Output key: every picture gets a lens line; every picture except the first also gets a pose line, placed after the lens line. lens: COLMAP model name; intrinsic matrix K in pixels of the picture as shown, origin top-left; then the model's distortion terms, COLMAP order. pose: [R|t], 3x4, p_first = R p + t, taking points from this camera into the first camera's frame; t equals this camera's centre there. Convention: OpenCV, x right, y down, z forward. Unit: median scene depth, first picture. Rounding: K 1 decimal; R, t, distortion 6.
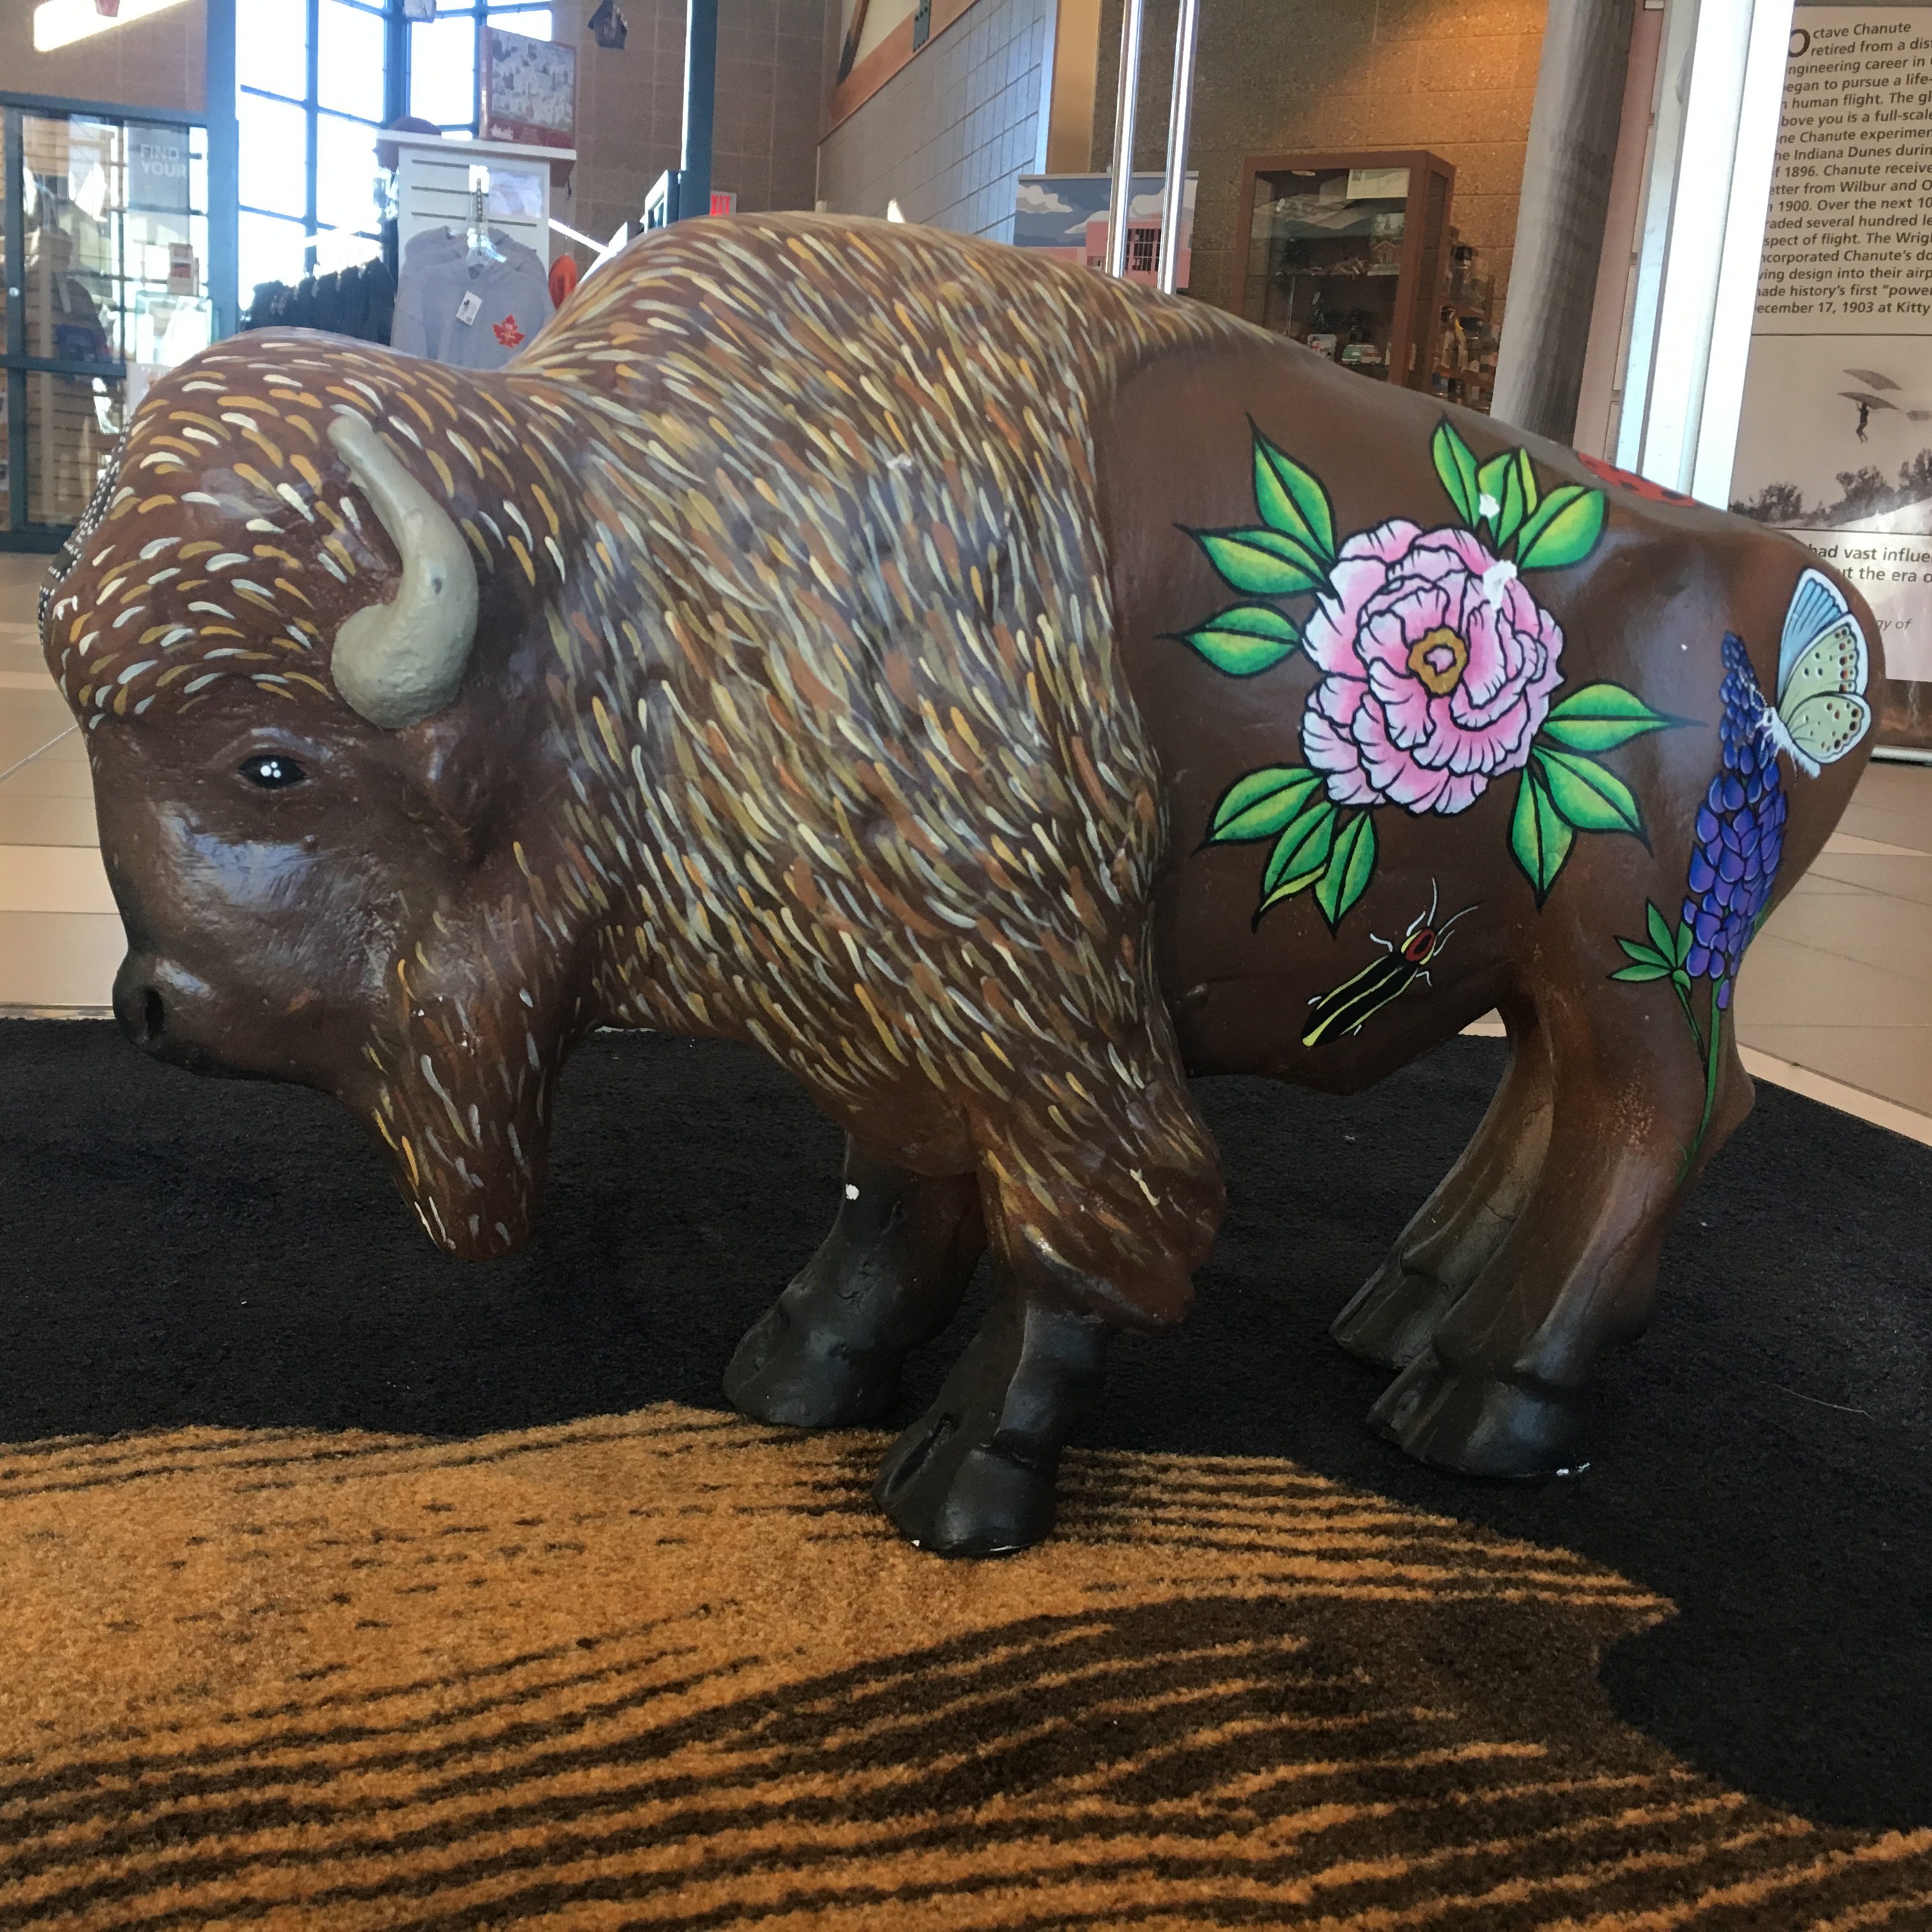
lens RADIAL K [[2200.3, 0, 966.0], [0, 2200.3, 966.0], [0, 0, 1]] dist [0.104081, -0.152227]
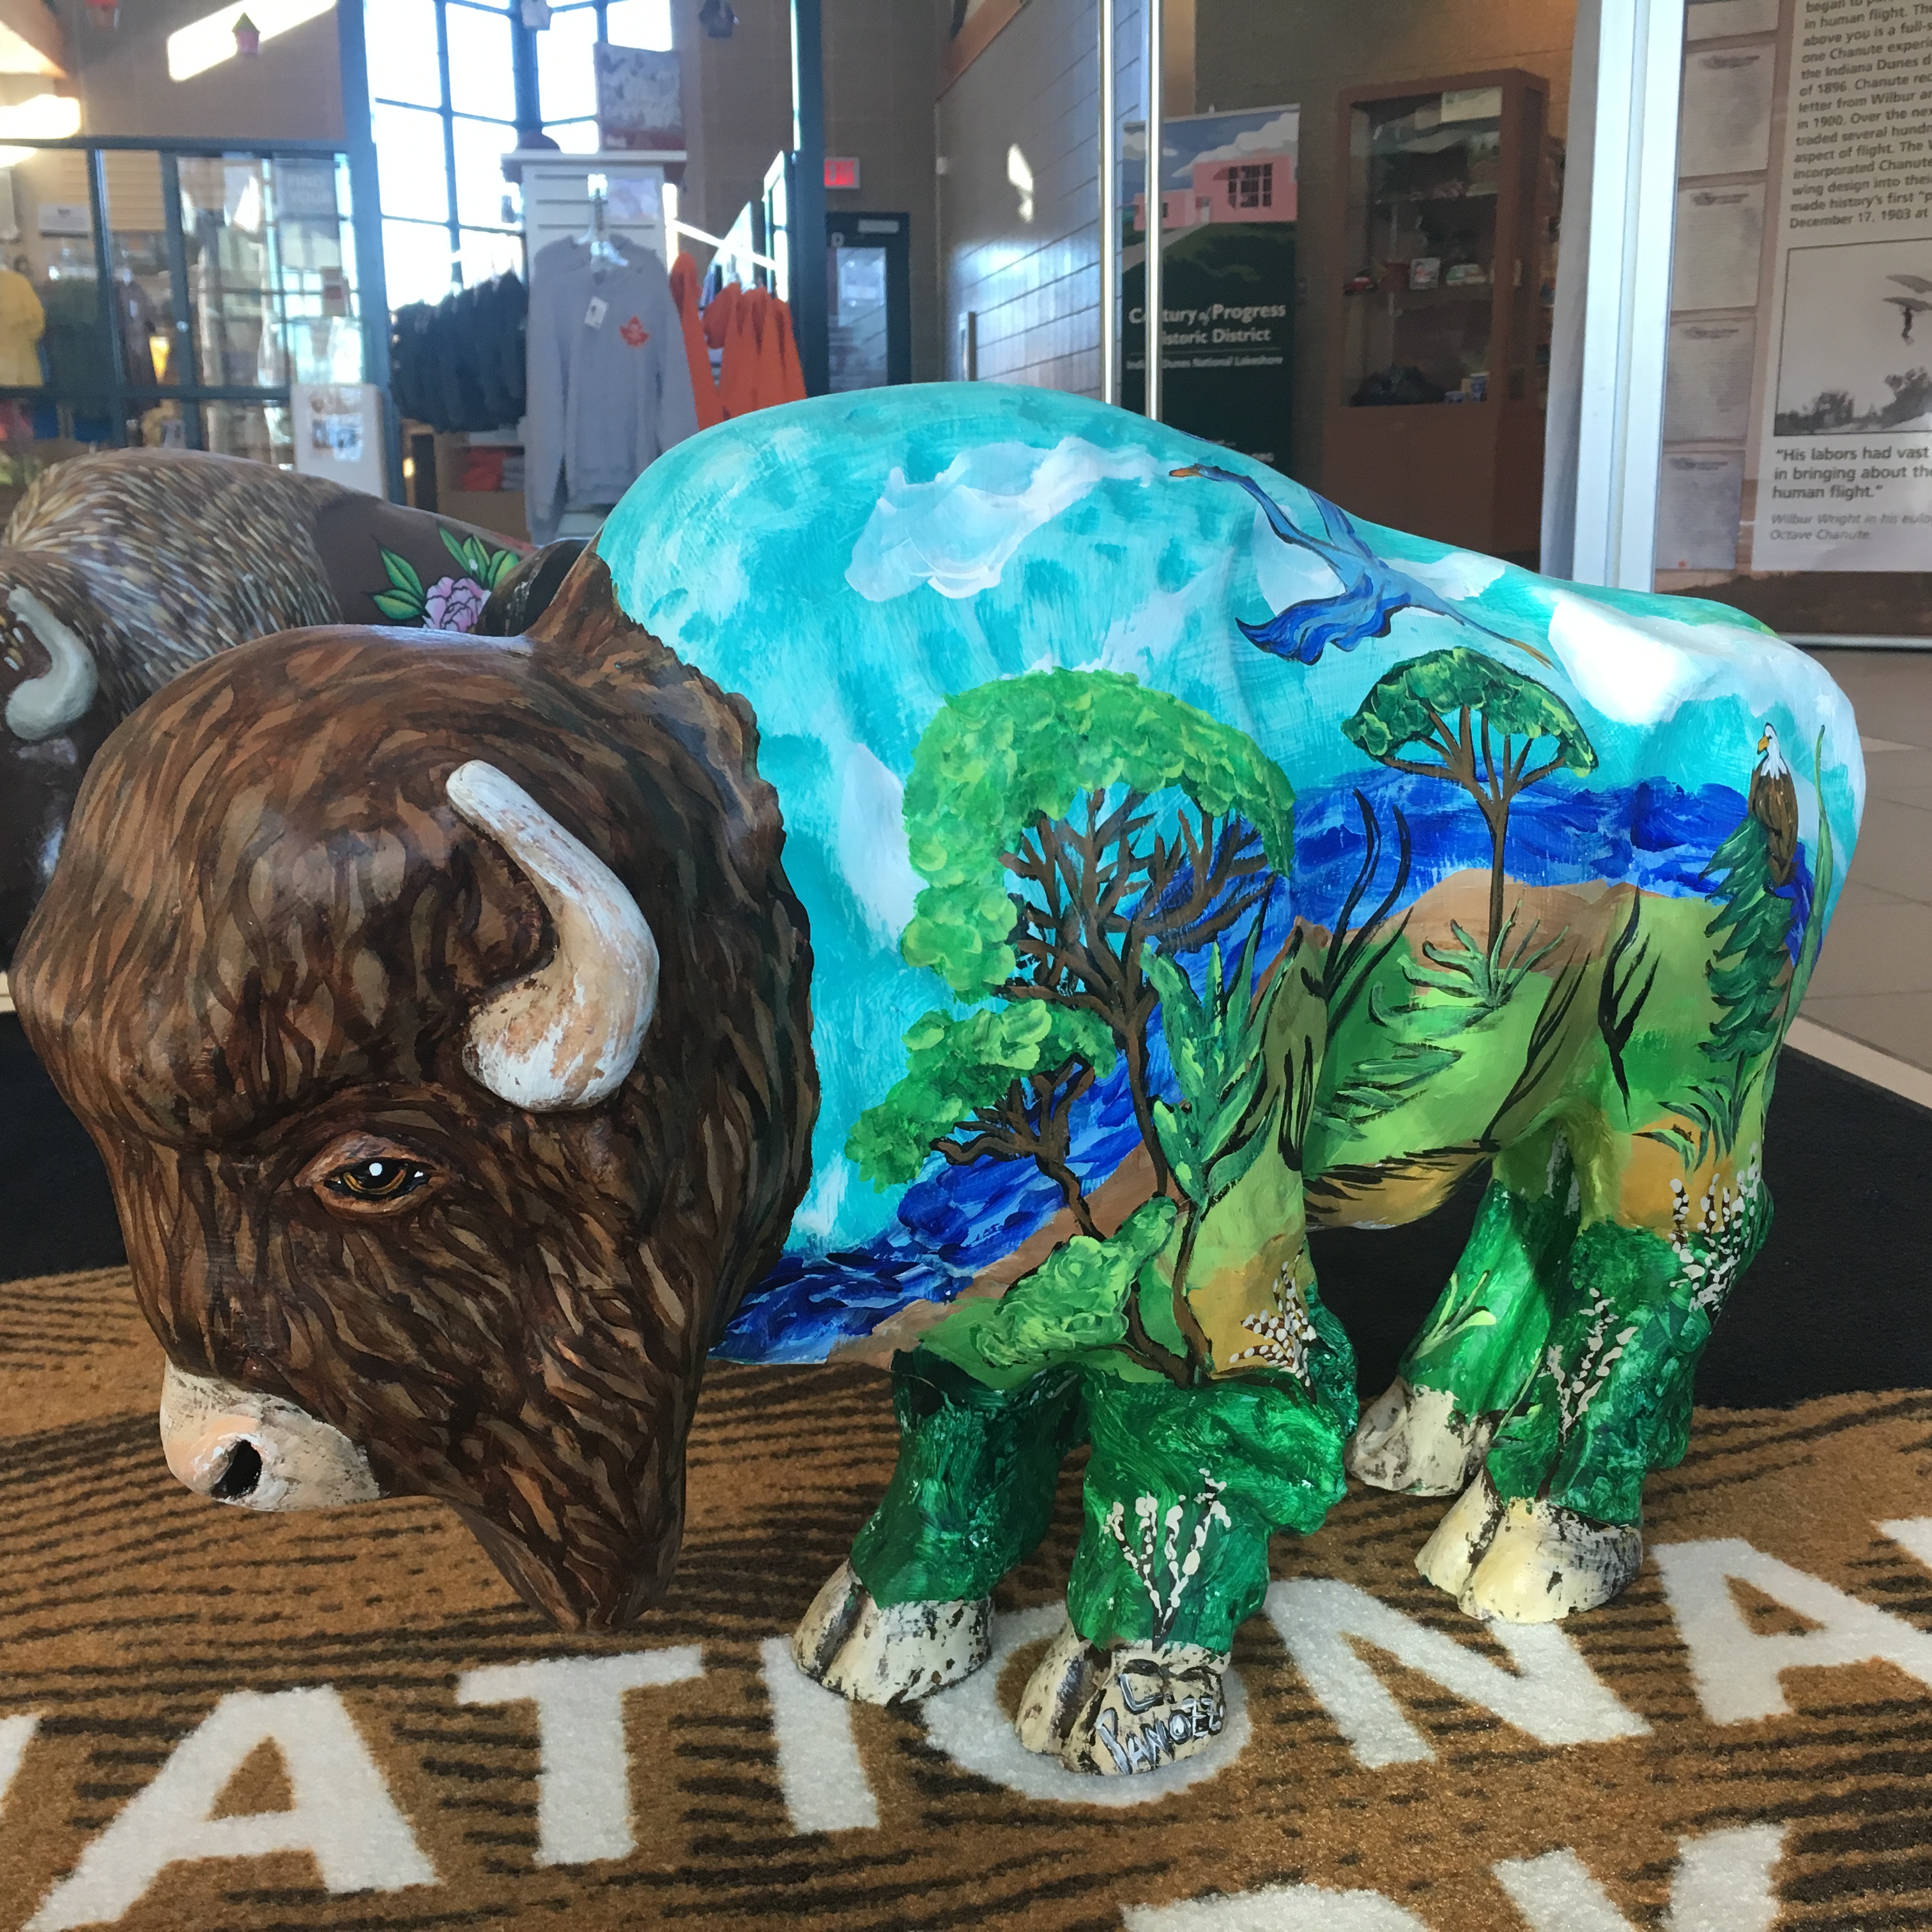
lens RADIAL K [[2224.5, 0, 966.0], [0, 2224.5, 966.0], [0, 0, 1]] dist [0.109693, -0.163082]
pose [[0.994257, -0.060810, -0.088063, 0.244737], [0.063036, 0.997753, 0.022722, 0.008134], [0.086484, -0.028143, 0.995856, -0.524582]]
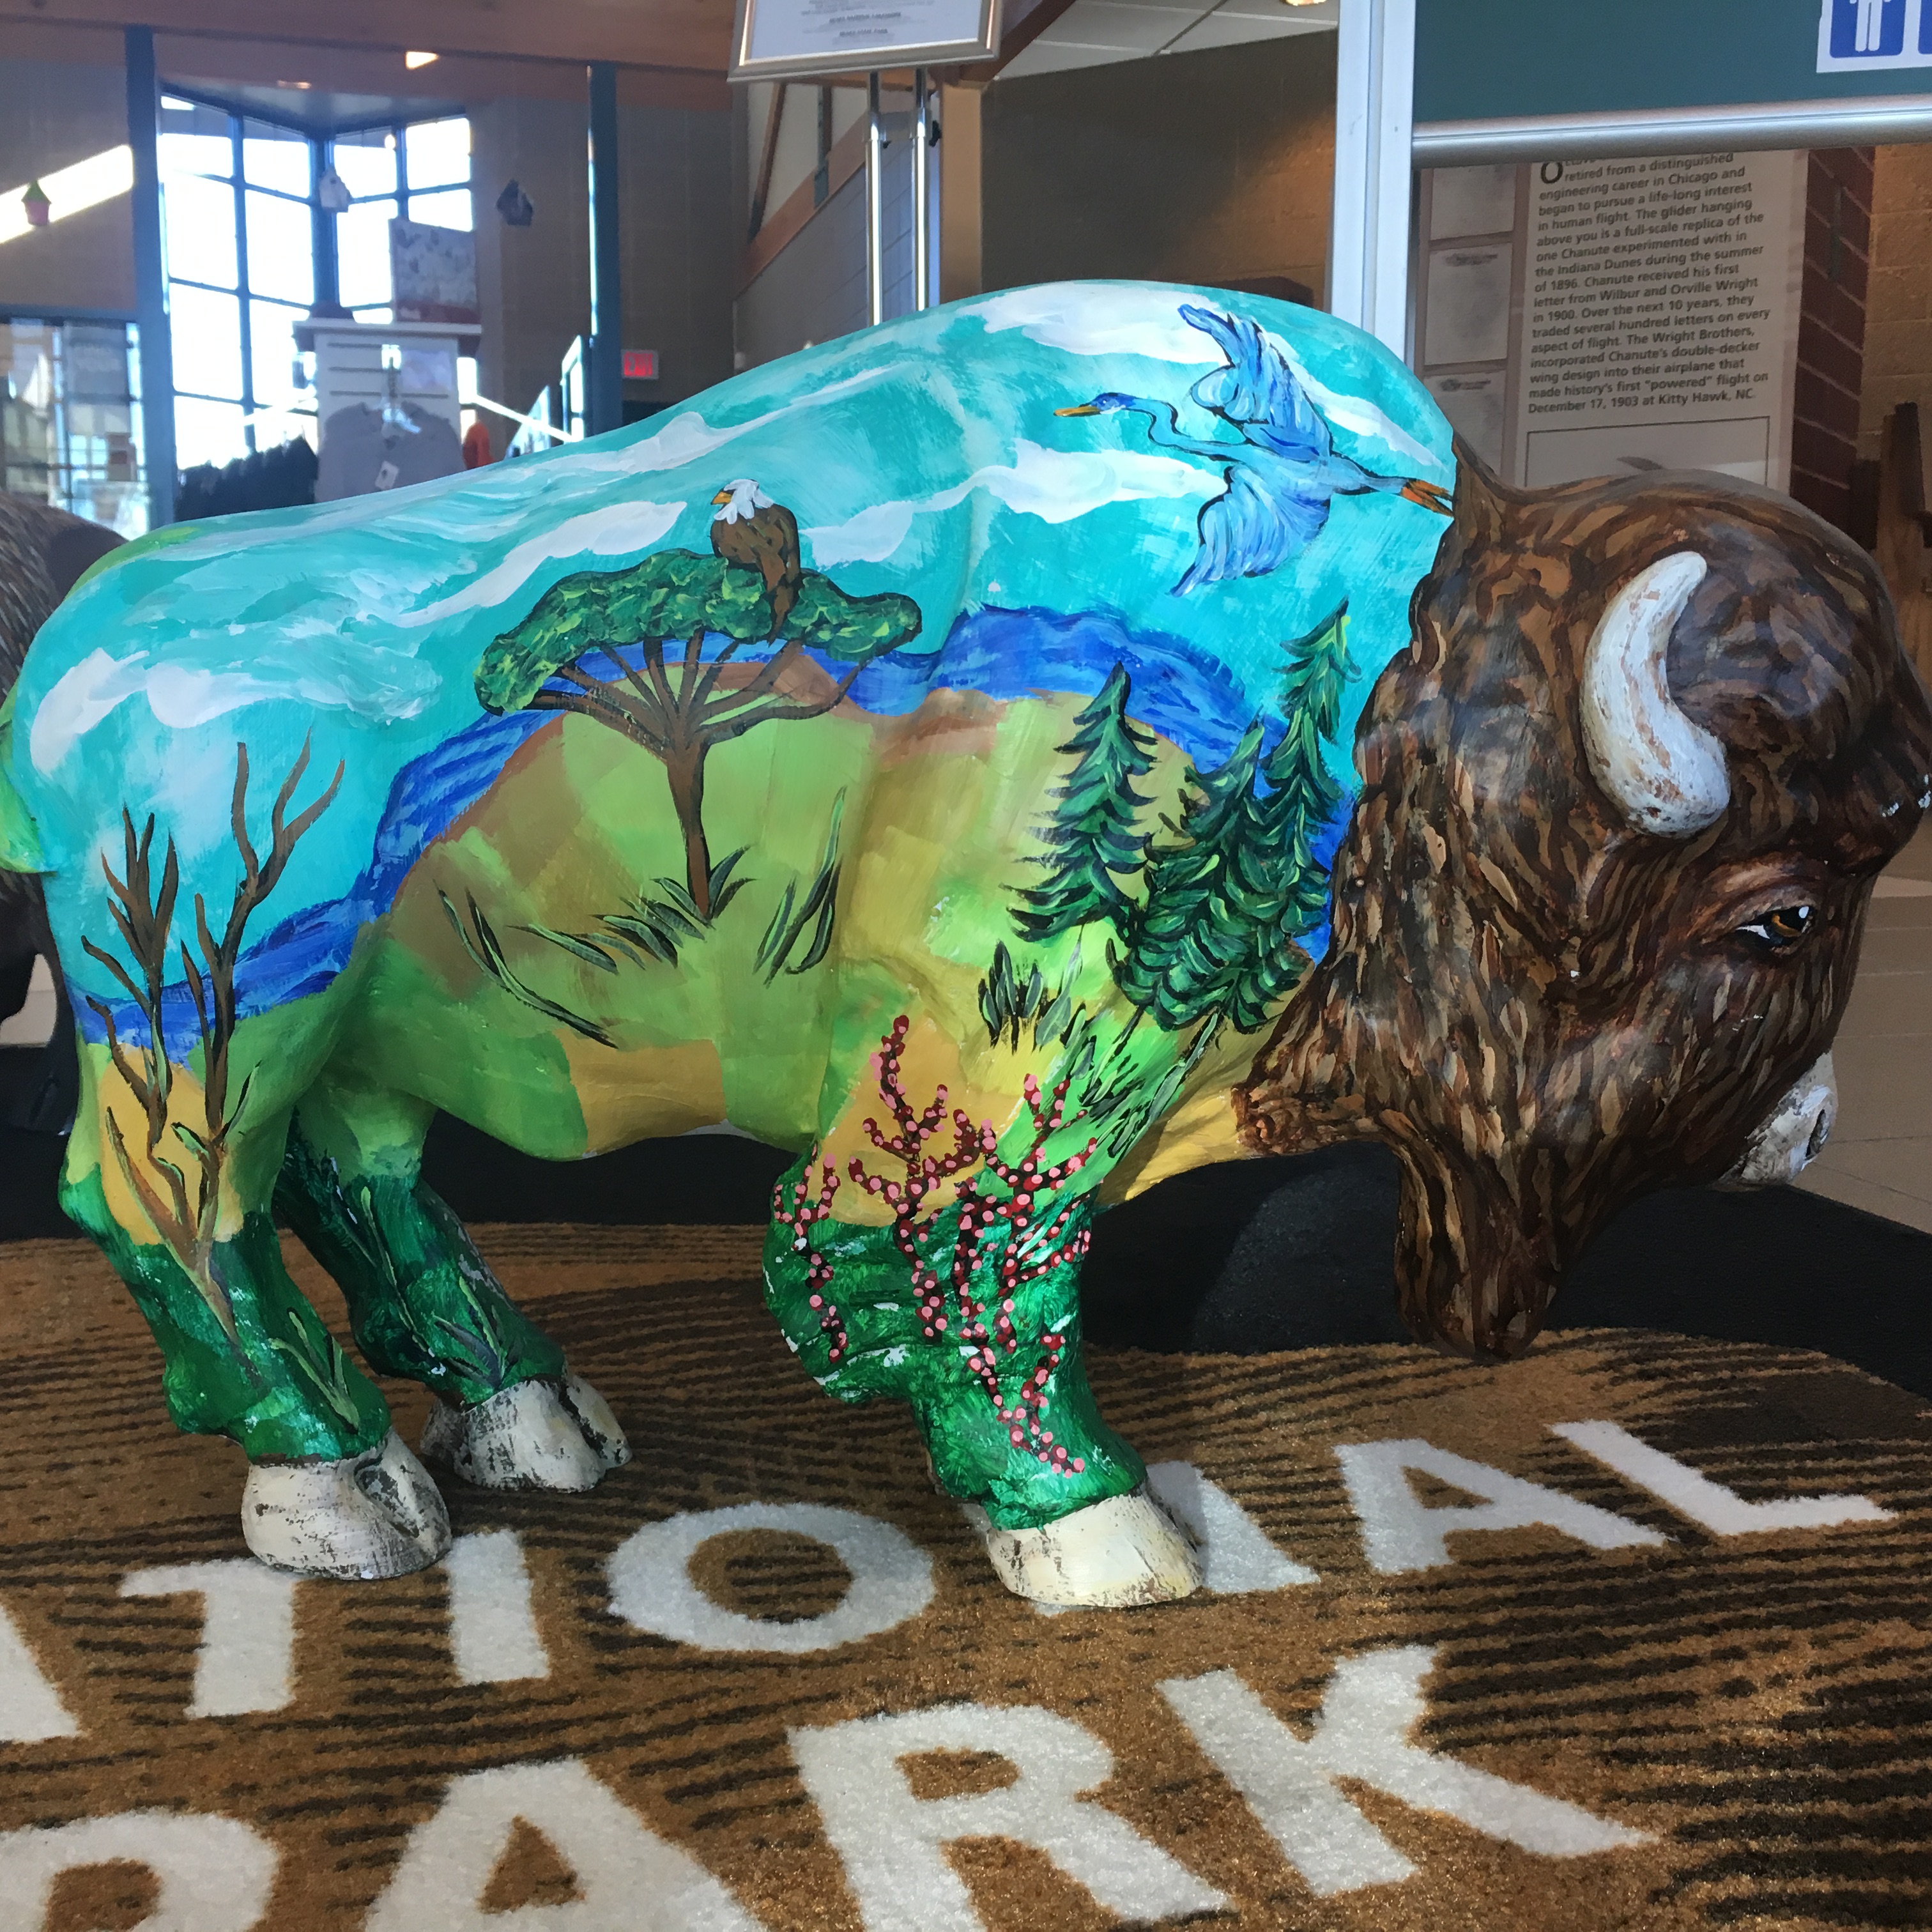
lens RADIAL K [[2224.5, 0, 966.0], [0, 2224.5, 966.0], [0, 0, 1]] dist [0.109693, -0.163082]
pose [[0.997964, -0.063477, 0.006138, 0.287381], [0.063726, 0.996309, -0.057503, 0.152534], [-0.002465, 0.057777, 0.998326, -0.545536]]
